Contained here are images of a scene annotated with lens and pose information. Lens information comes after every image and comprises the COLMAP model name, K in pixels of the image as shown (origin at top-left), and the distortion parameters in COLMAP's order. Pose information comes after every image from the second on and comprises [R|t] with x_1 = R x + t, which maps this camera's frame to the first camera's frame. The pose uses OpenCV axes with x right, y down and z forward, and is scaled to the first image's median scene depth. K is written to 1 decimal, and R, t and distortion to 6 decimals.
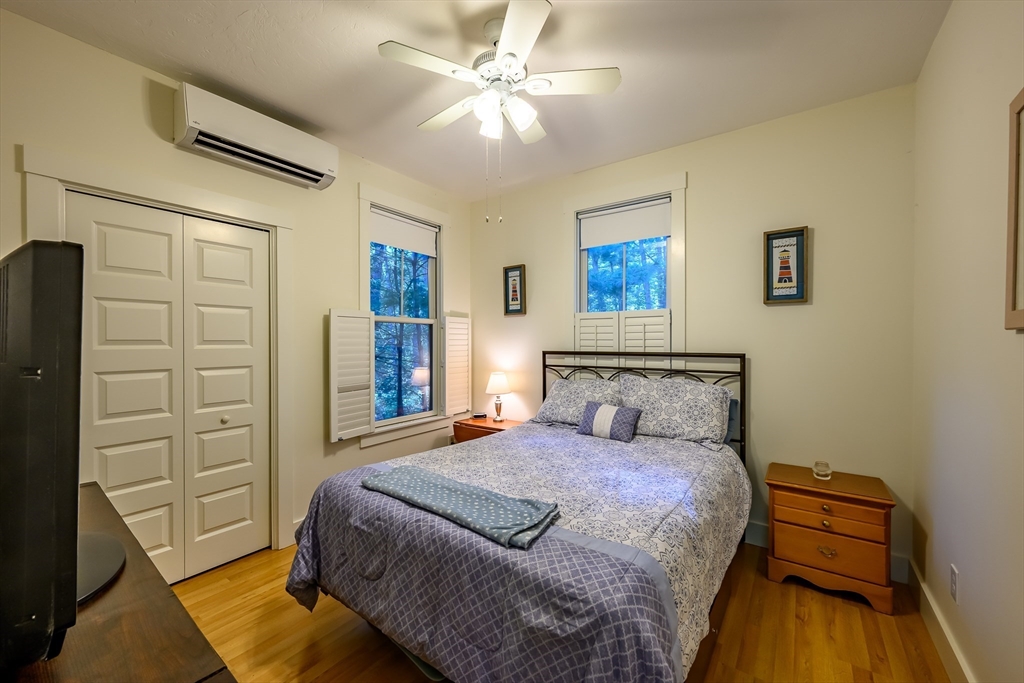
lens RADIAL K [[404.1, 0, 514.9], [0, 404.1, 344.6], [0, 0, 1]] dist [0.003056, 0.000598]
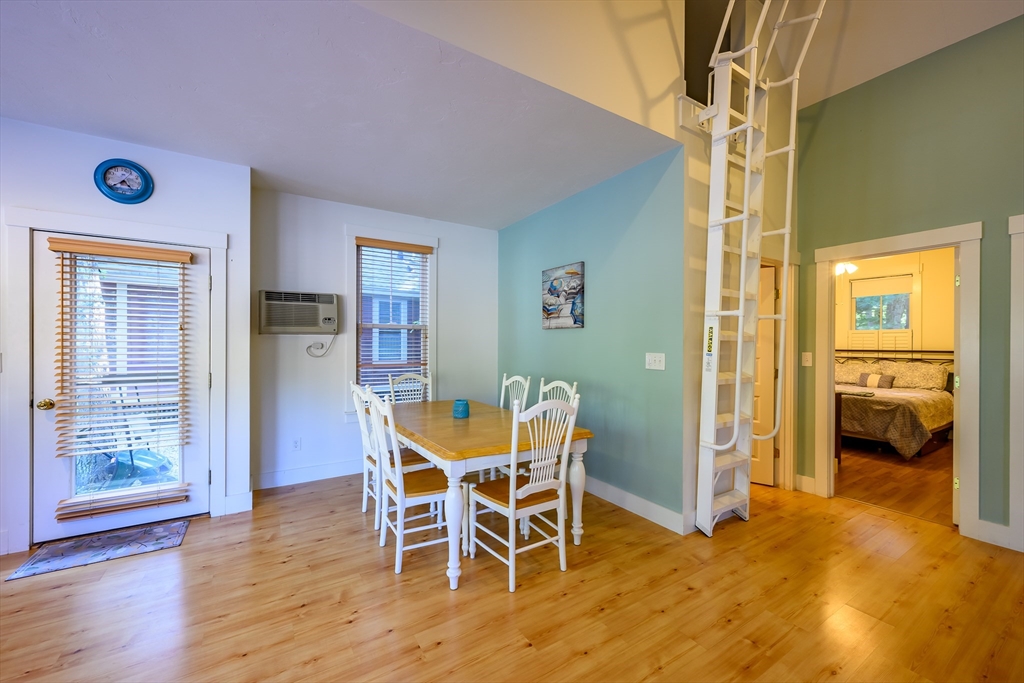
lens RADIAL K [[404.1, 0, 508.7], [0, 404.1, 343.4], [0, 0, 1]] dist [0.003056, 0.000598]
pose [[0.921615, -0.003537, -0.388089, -0.701520], [0.003030, 0.999994, -0.001917, -0.017748], [0.388093, 0.000590, 0.921620, -1.689159]]
